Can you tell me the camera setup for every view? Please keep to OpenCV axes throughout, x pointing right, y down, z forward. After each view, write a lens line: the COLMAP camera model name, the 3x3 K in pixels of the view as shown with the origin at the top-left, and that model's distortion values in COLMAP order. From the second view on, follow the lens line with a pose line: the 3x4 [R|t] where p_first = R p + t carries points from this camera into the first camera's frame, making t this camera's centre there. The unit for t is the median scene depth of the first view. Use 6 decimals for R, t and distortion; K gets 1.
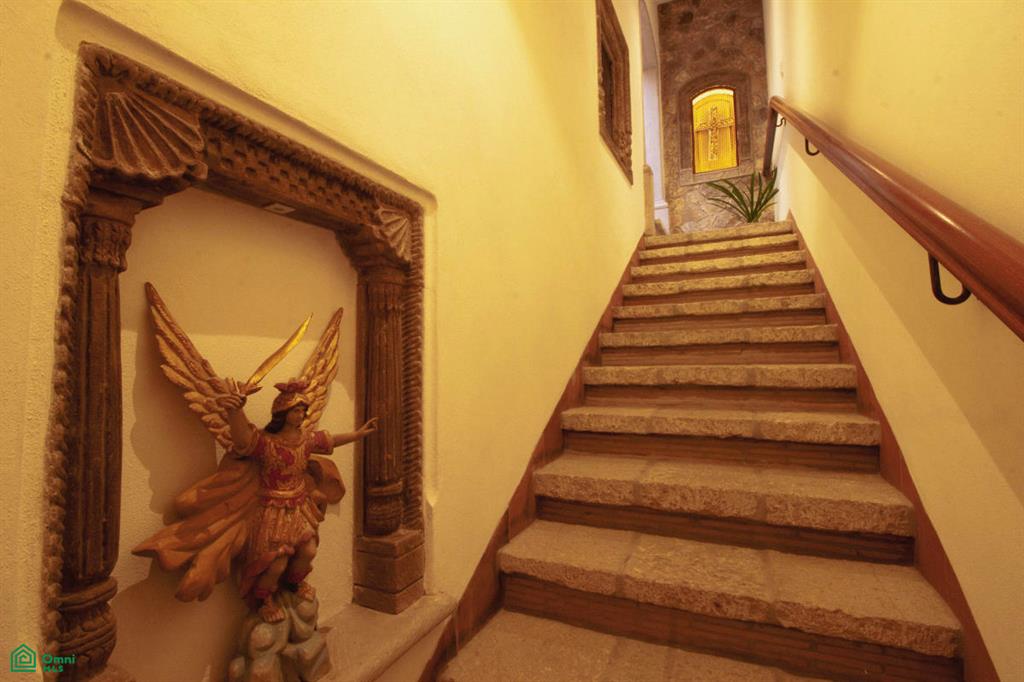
lens RADIAL K [[469.6, 0, 512.4], [0, 469.6, 329.0], [0, 0, 1]] dist [-0.000220, -0.012676]
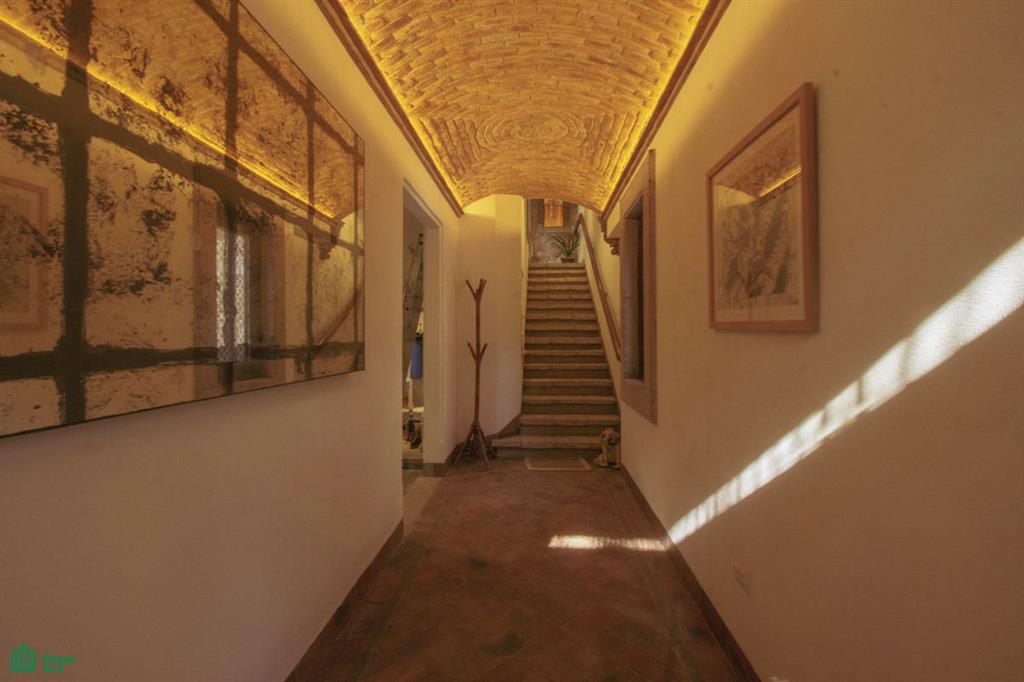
lens RADIAL K [[469.6, 0, 512.4], [0, 469.6, 329.0], [0, 0, 1]] dist [-0.000220, -0.012676]
pose [[0.921537, 0.021354, 0.387704, -0.759747], [-0.043659, 0.997853, 0.048812, 0.020270], [-0.385829, -0.061909, 0.920491, -1.244702]]
